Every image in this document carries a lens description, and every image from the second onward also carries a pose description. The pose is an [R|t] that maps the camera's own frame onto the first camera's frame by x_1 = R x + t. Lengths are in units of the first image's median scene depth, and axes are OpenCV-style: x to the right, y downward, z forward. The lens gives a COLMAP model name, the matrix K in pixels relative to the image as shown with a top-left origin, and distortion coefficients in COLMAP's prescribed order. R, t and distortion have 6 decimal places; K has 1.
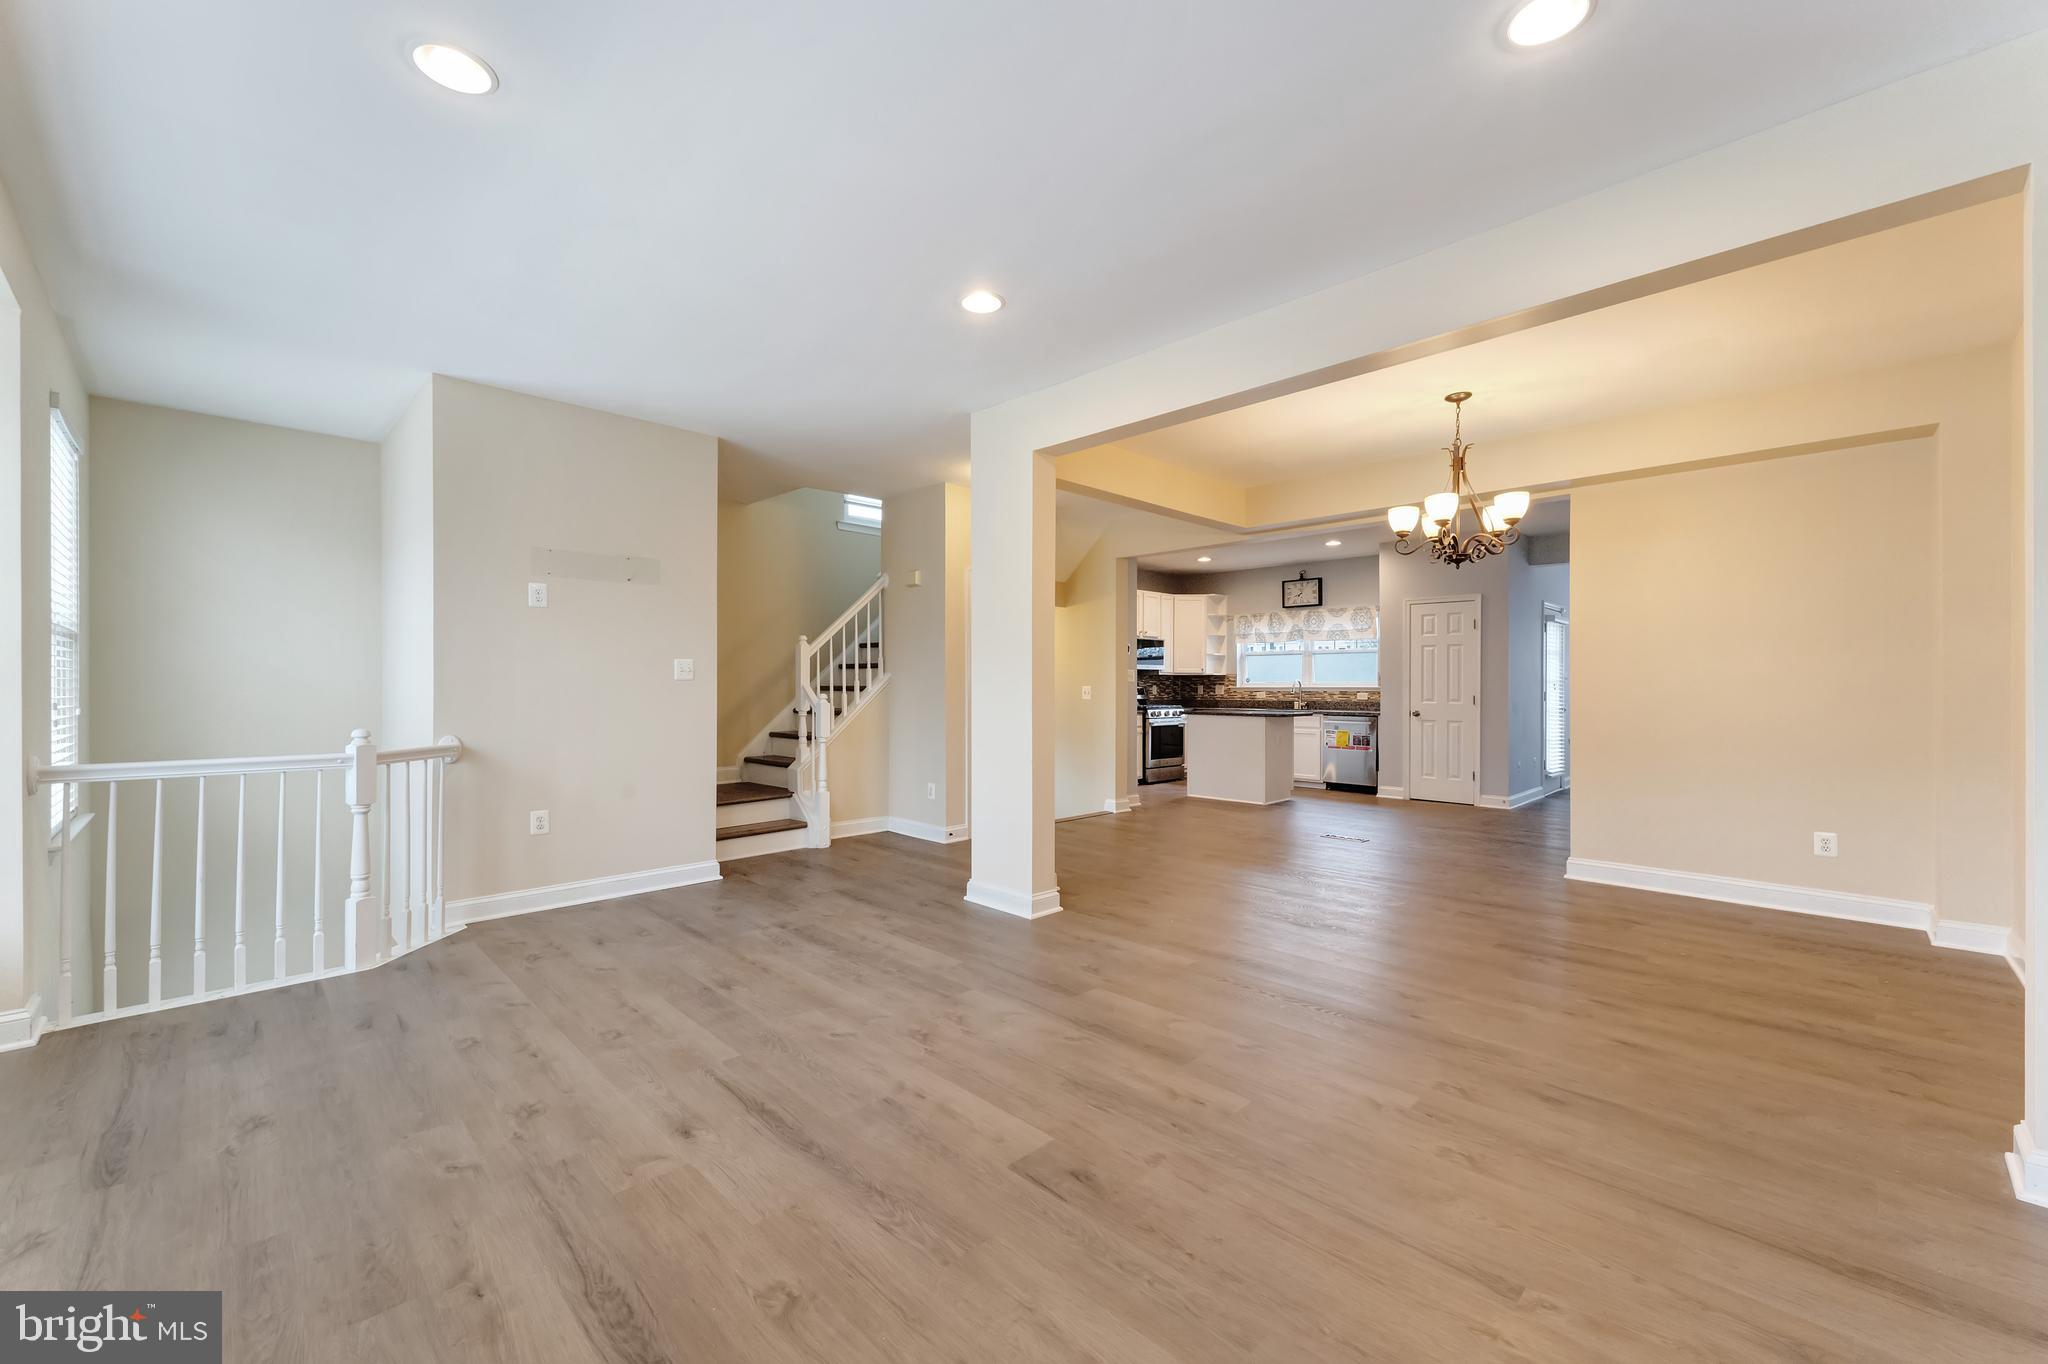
lens RADIAL K [[814.4, 0, 1015.0], [0, 814.4, 687.4], [0, 0, 1]] dist [-0.000467, -0.000300]
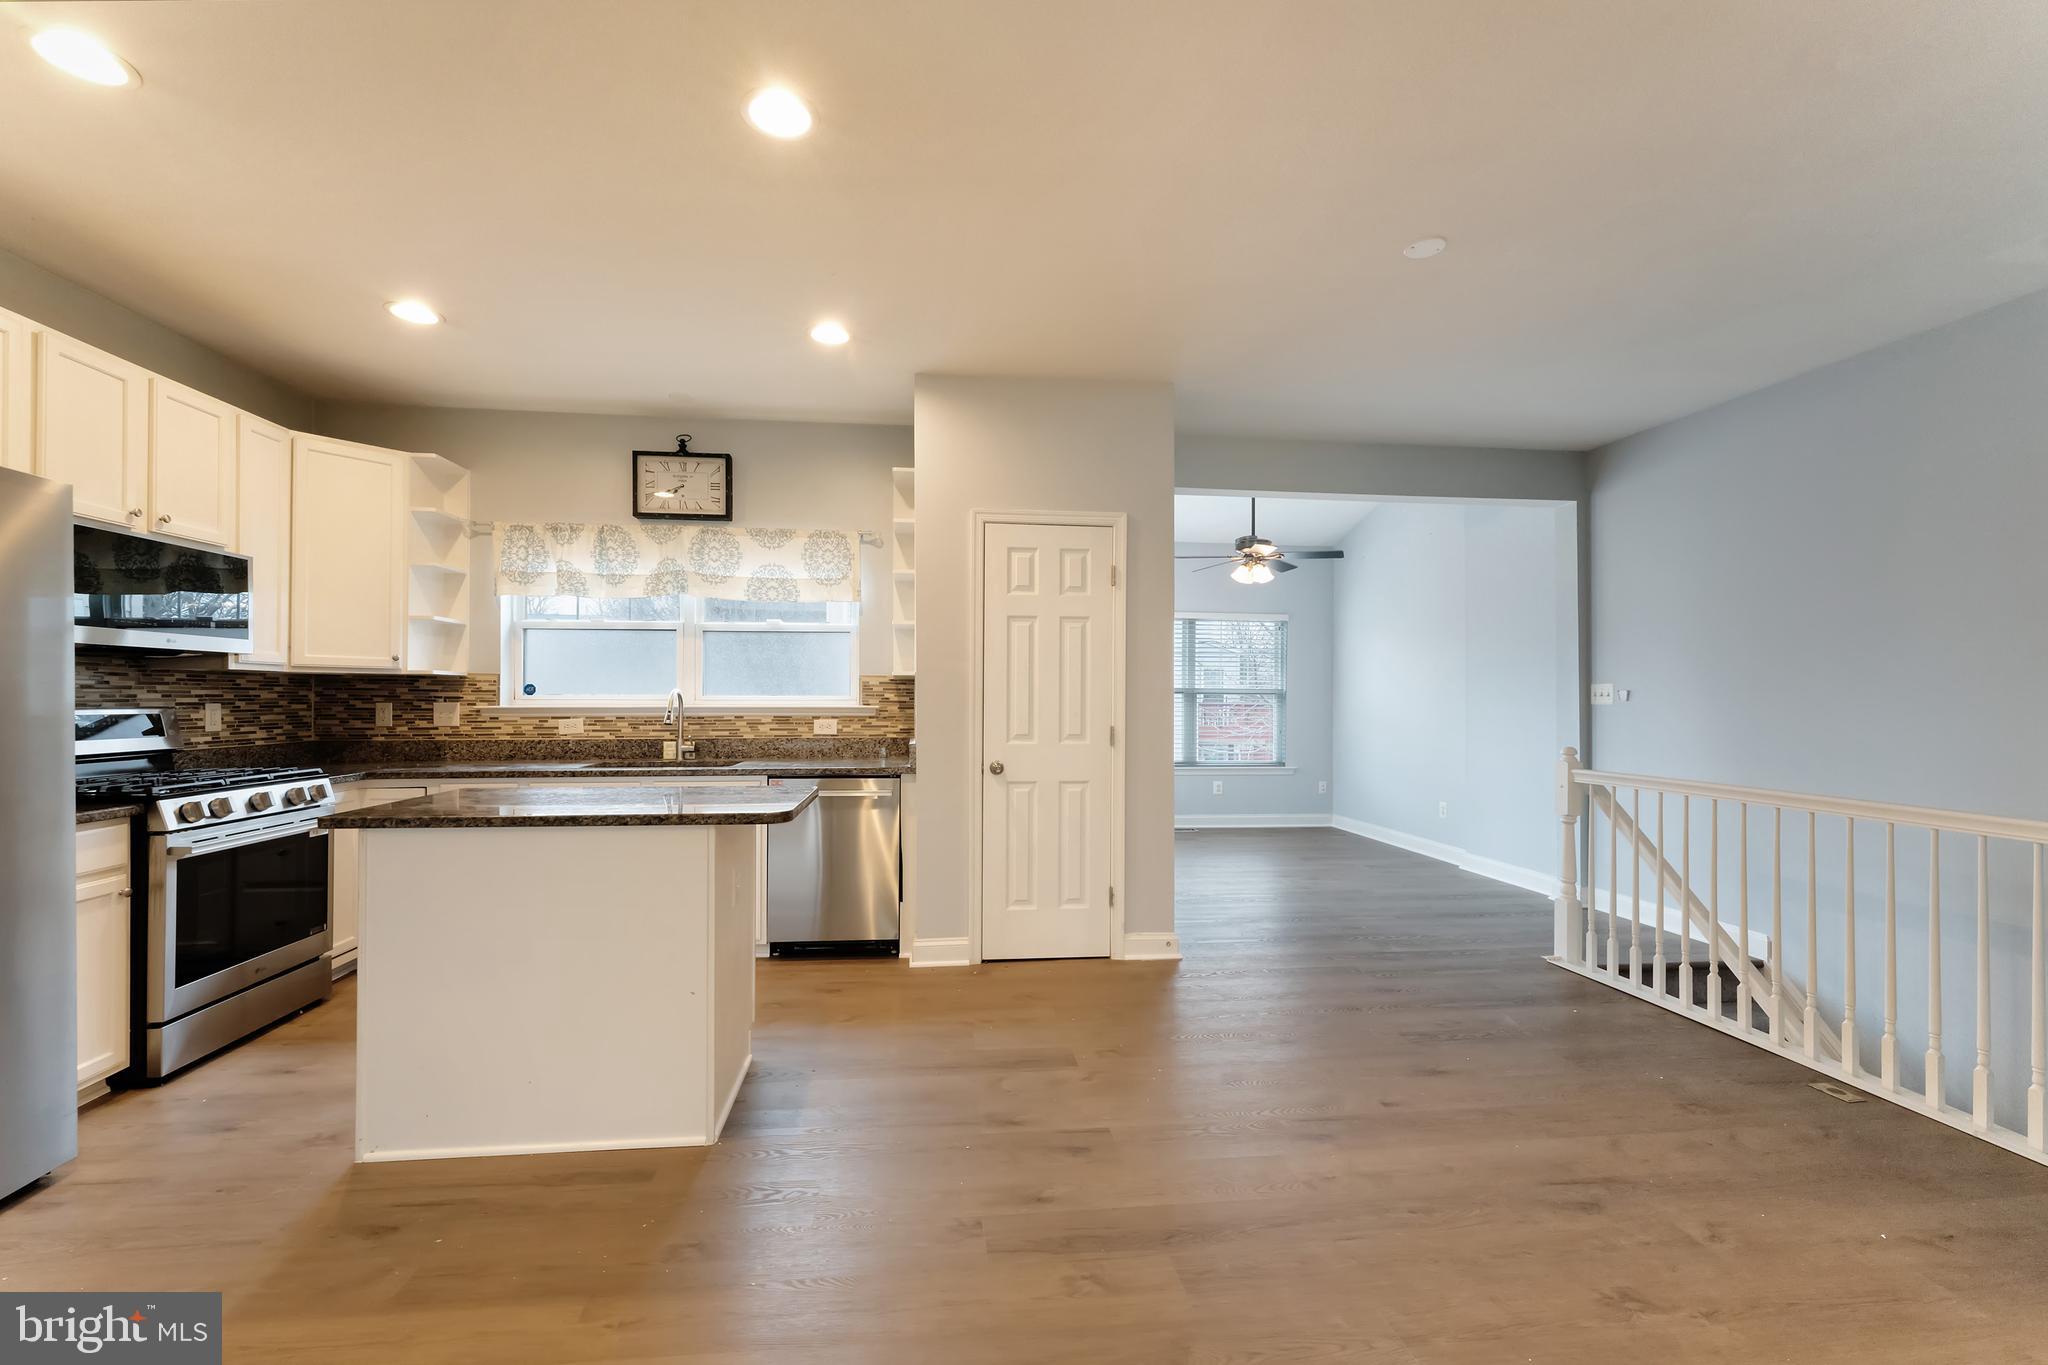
lens RADIAL K [[828.6, 0, 1011.2], [0, 828.6, 695.6], [0, 0, 1]] dist [0.002728, 0.000120]
pose [[0.618575, 0.001972, 0.785724, 0.142317], [-0.000754, 0.999998, -0.001917, -0.006802], [-0.785726, 0.000593, 0.618575, 0.718737]]
